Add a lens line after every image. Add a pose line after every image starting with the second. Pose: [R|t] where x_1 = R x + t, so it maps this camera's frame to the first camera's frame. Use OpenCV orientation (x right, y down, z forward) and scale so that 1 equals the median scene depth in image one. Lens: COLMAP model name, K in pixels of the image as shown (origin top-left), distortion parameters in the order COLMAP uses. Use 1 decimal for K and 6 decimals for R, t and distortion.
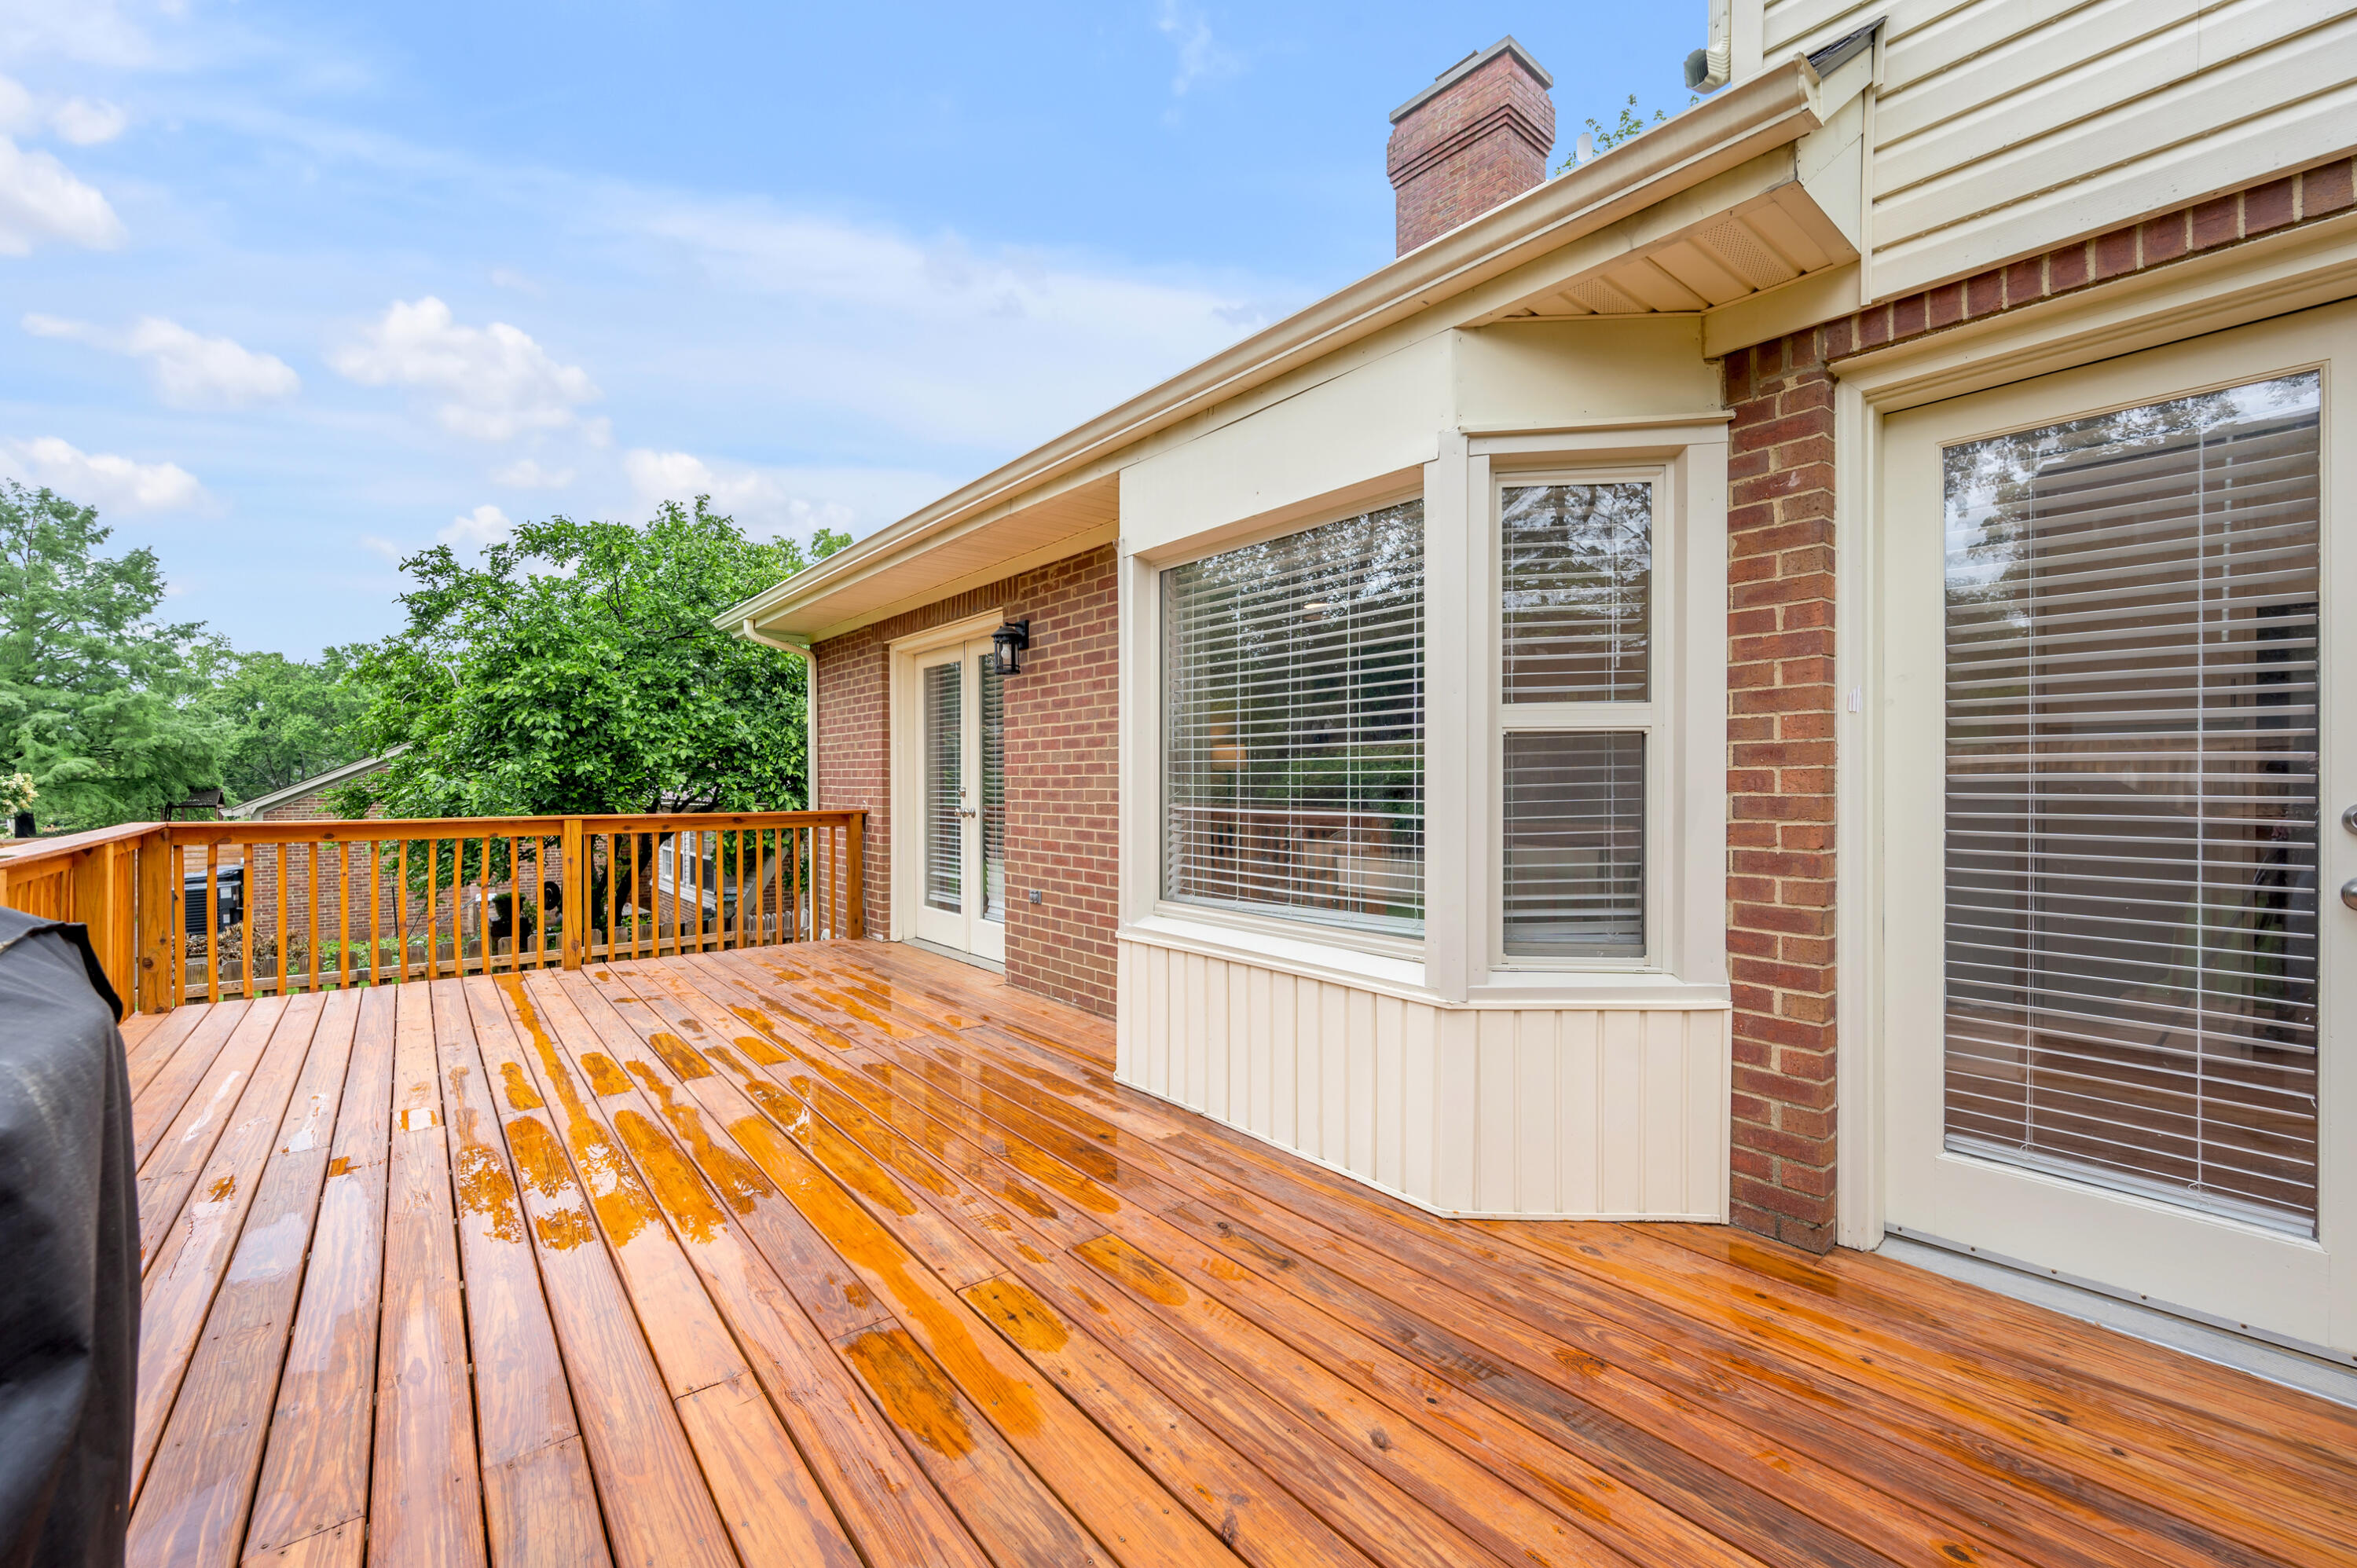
lens RADIAL K [[947.4, 0, 1181.1], [0, 947.4, 793.9], [0, 0, 1]] dist [-0.002361, -0.000088]
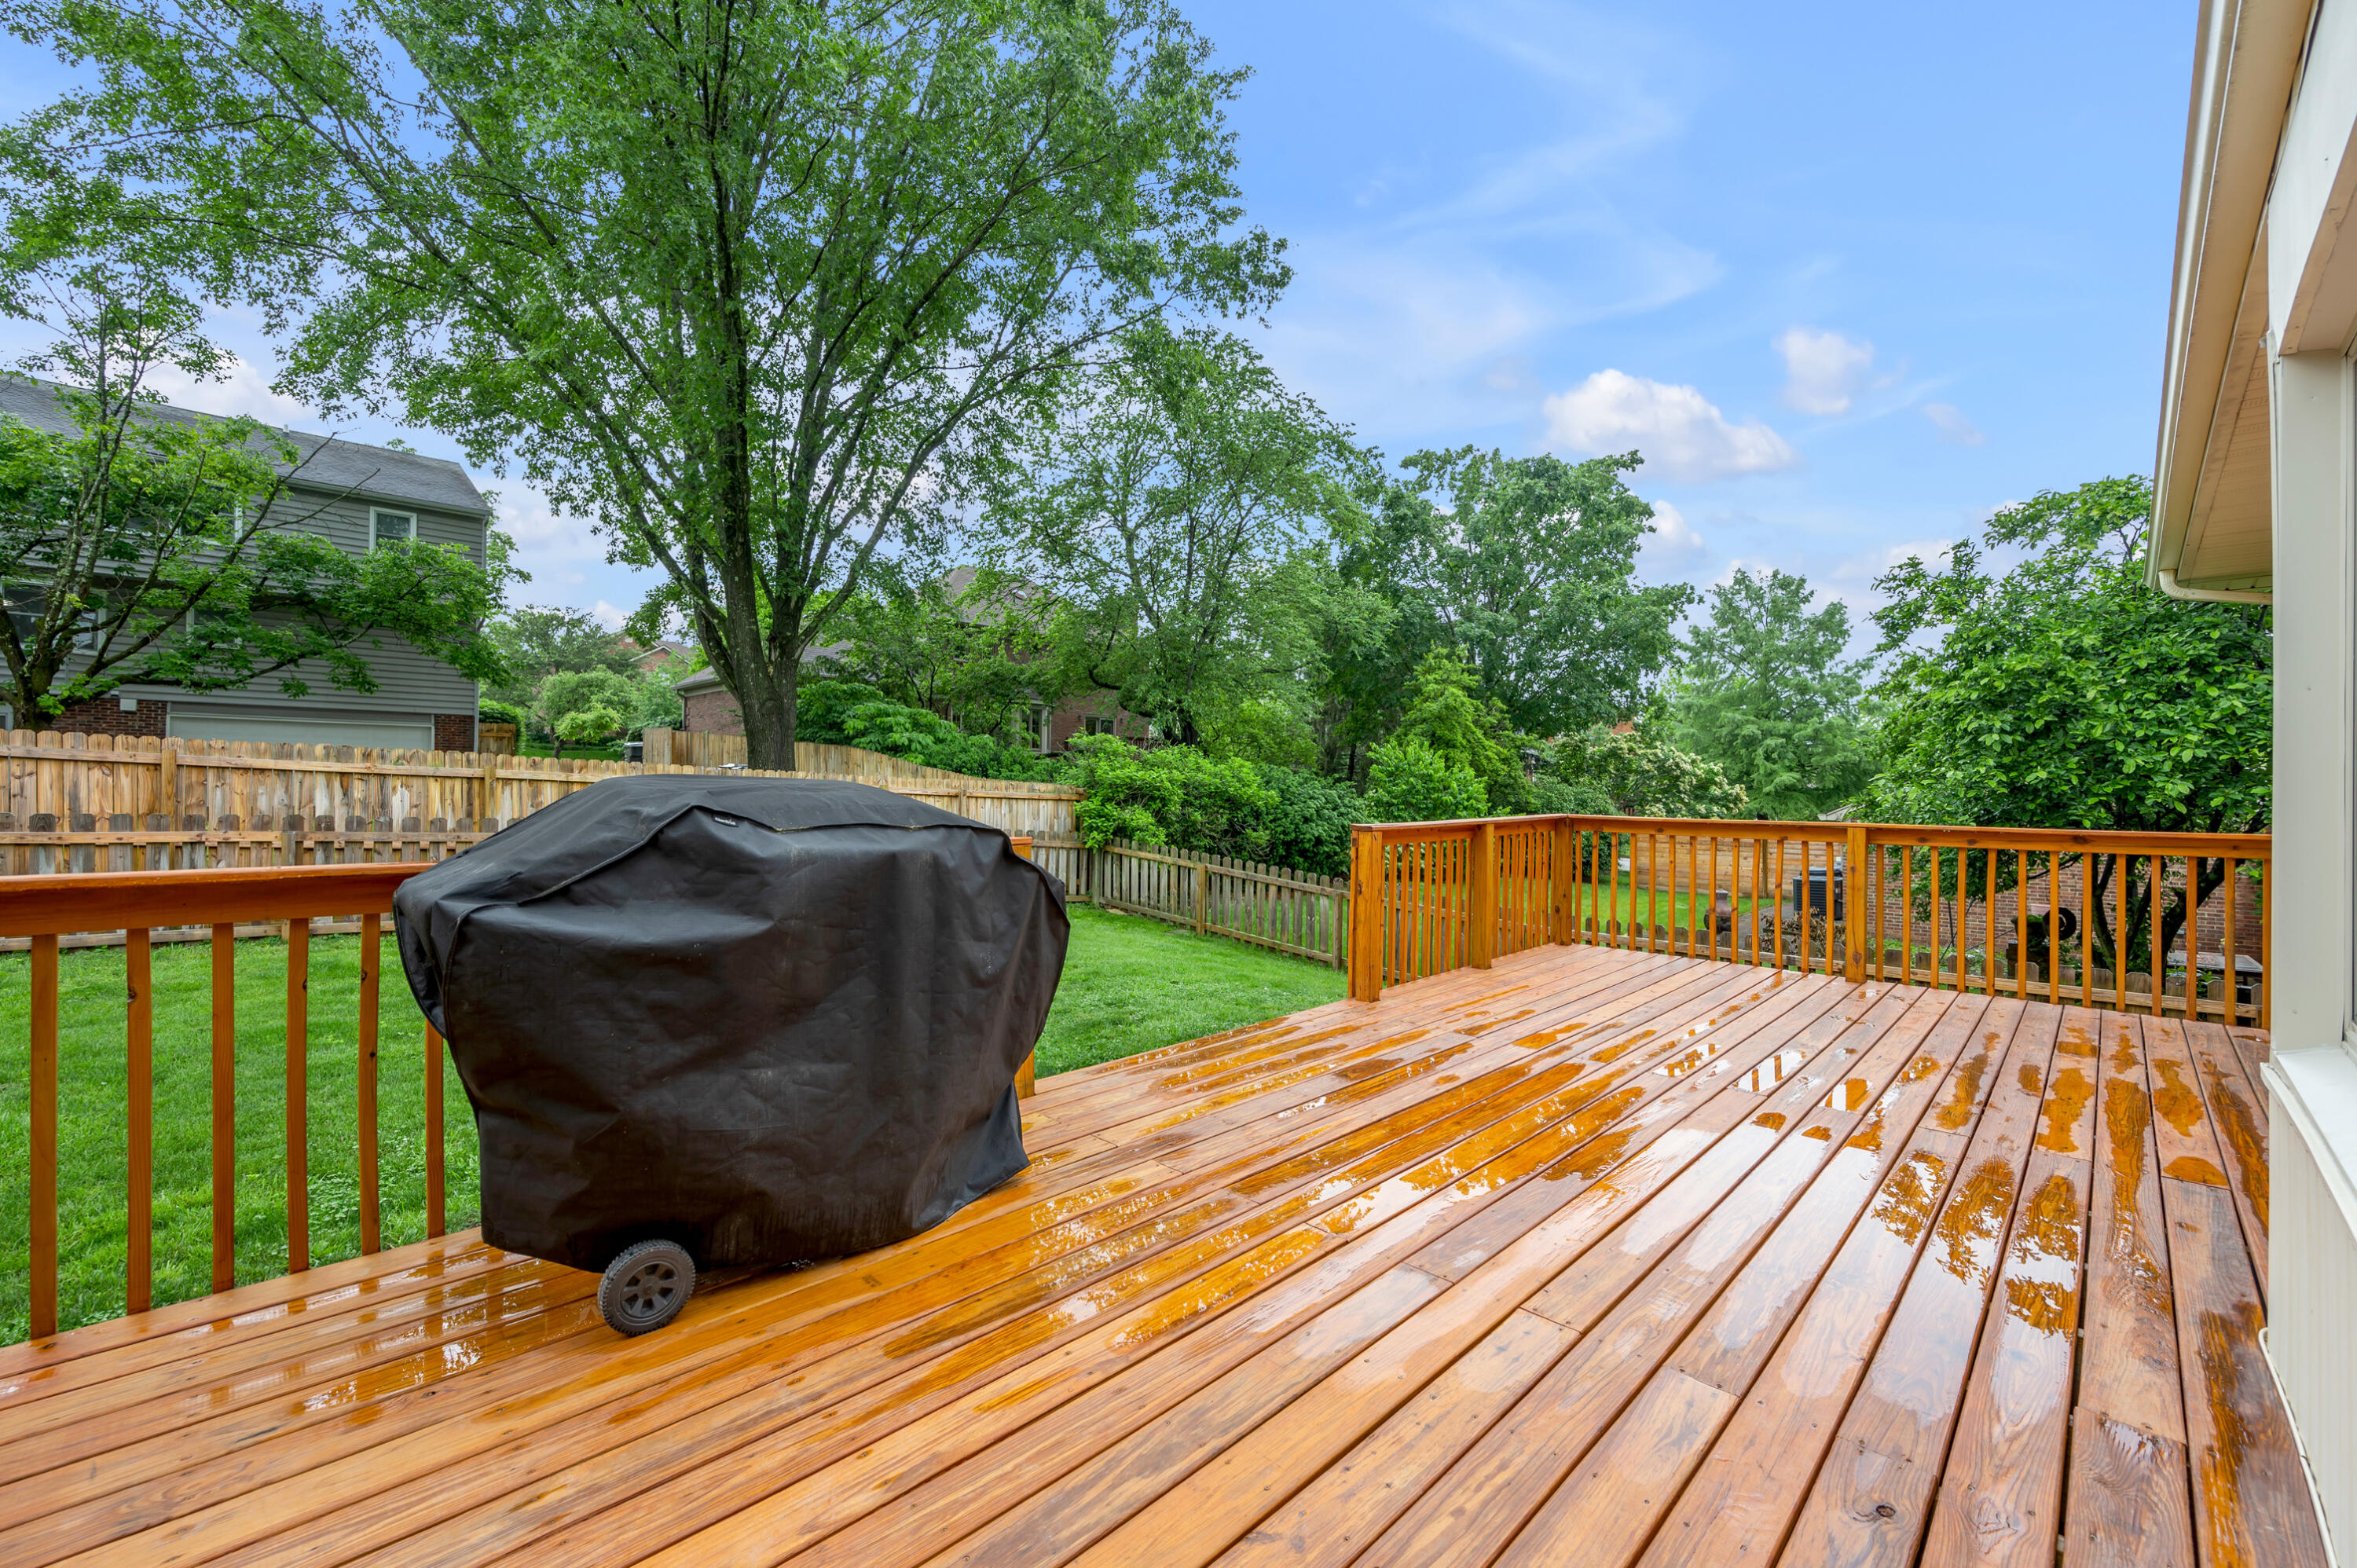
lens RADIAL K [[947.4, 0, 1164.1], [0, 947.4, 780.3], [0, 0, 1]] dist [-0.002361, -0.000088]
pose [[0.097246, -0.004814, -0.995249, 0.144573], [-0.022326, 0.999726, -0.007017, 0.001085], [0.995010, 0.022903, 0.097112, 0.113452]]
